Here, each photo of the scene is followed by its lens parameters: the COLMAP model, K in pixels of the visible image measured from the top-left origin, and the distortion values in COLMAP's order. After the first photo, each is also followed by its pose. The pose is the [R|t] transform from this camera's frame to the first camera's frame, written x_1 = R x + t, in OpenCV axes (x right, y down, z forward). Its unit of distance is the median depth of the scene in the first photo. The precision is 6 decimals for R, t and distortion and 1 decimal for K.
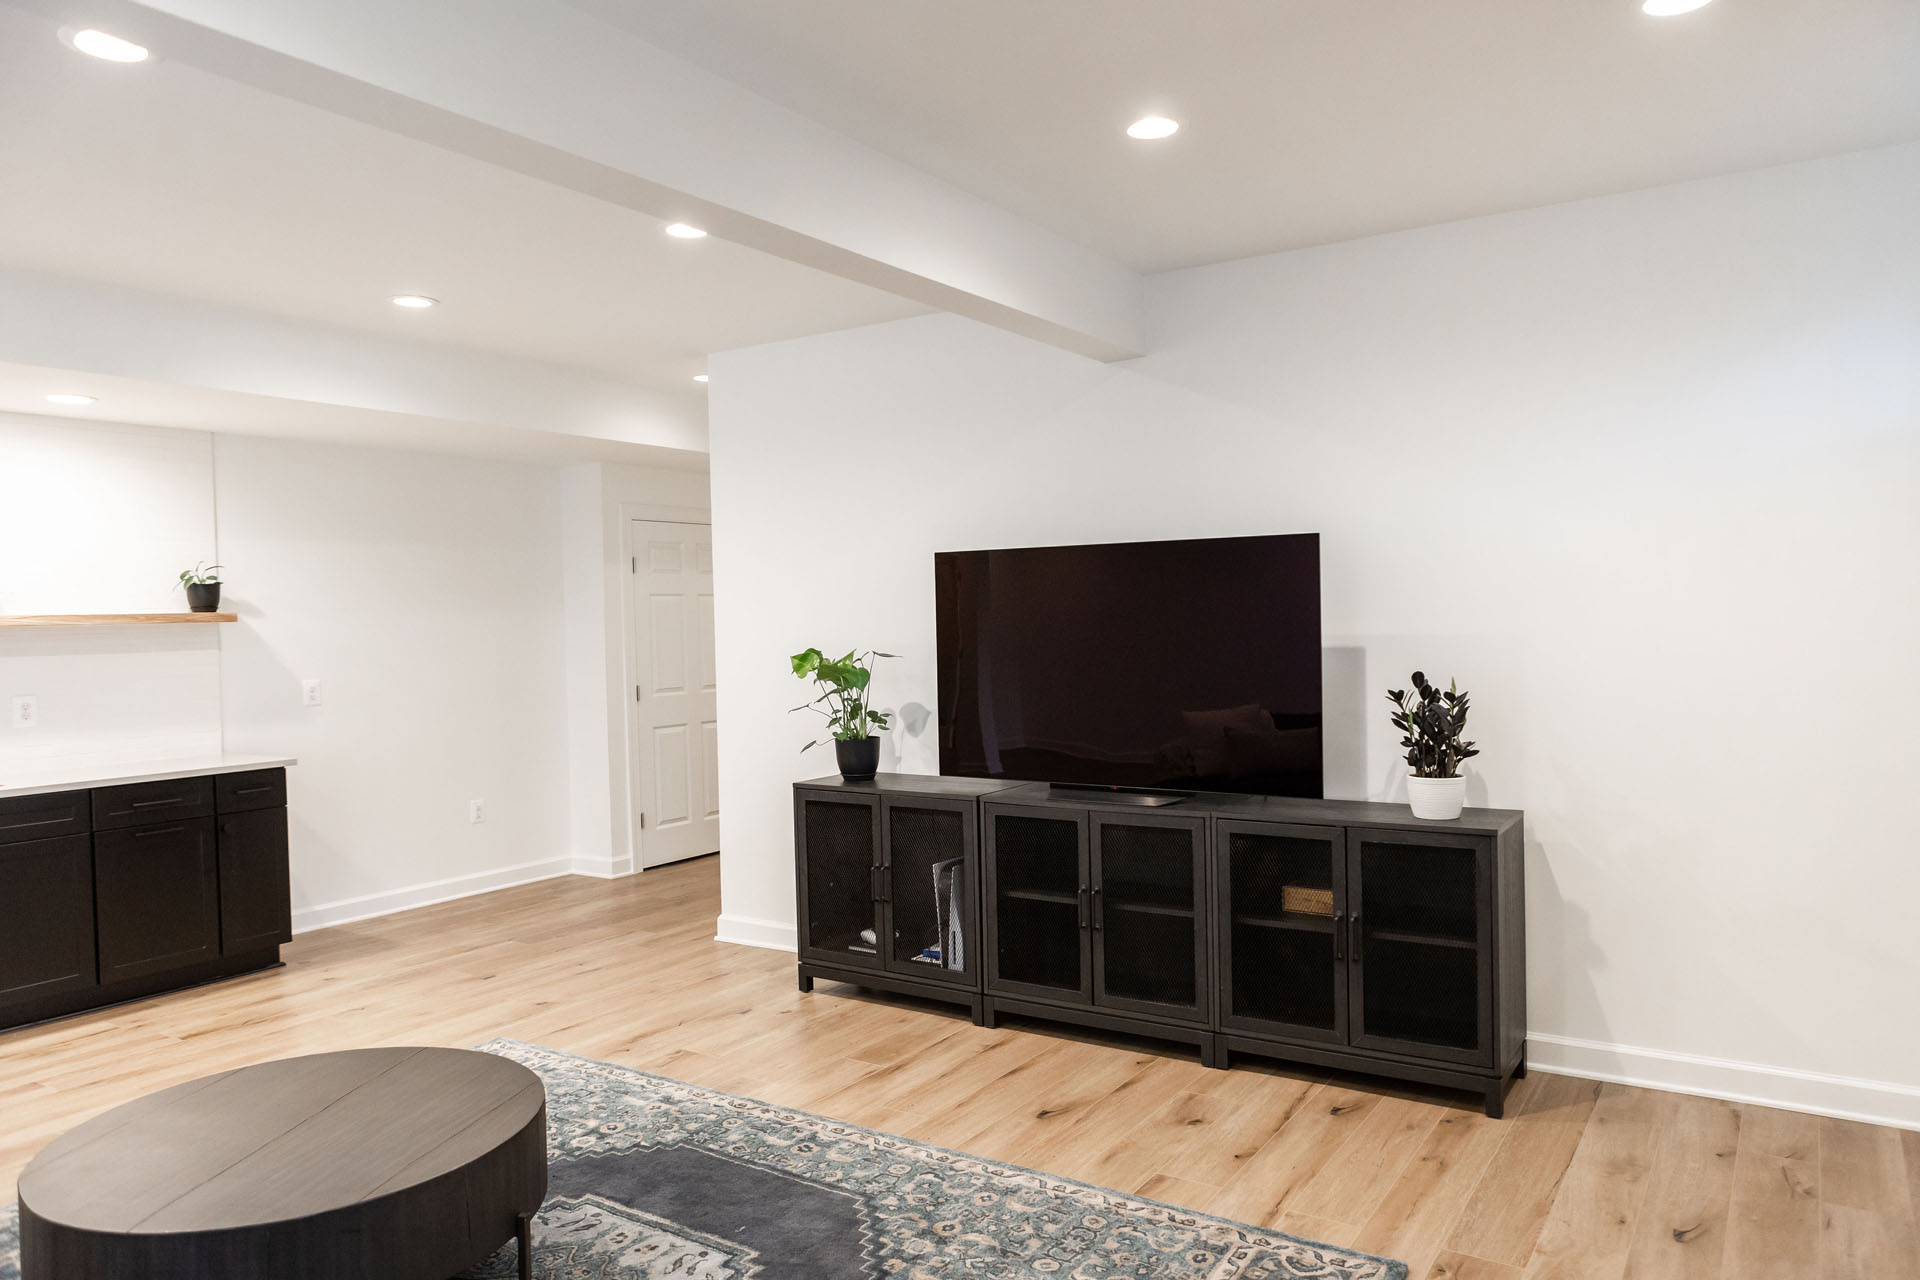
lens RADIAL K [[1298.2, 0, 968.6], [0, 1298.2, 638.1], [0, 0, 1]] dist [-0.028068, 0.018441]
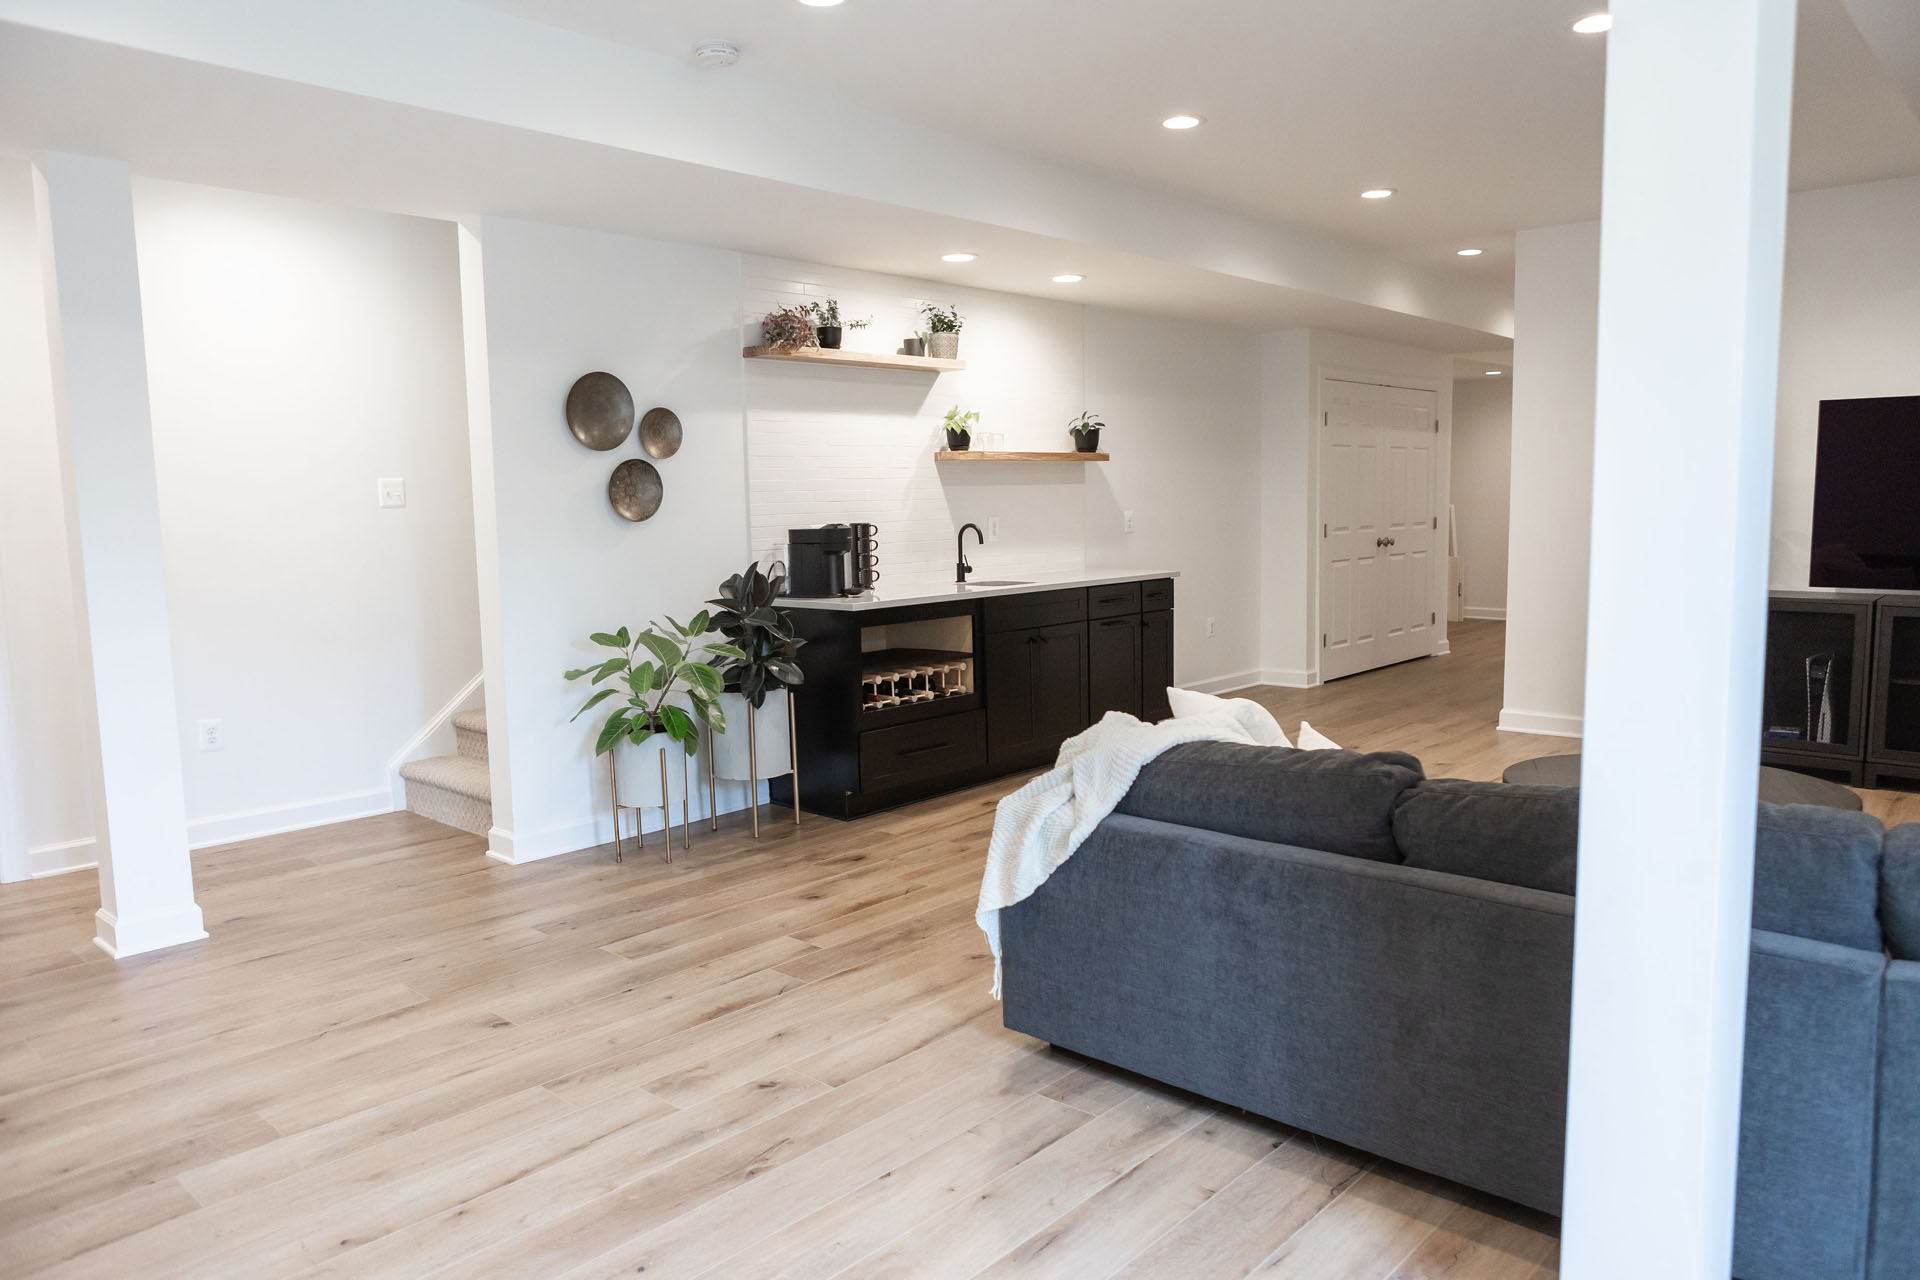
lens RADIAL K [[1298.2, 0, 968.6], [0, 1298.2, 638.1], [0, 0, 1]] dist [-0.028068, 0.018441]
pose [[0.988366, 0.023550, -0.150260, -0.664637], [-0.008856, 0.995174, 0.097722, 0.046761], [0.151836, -0.095255, 0.983805, -0.328016]]
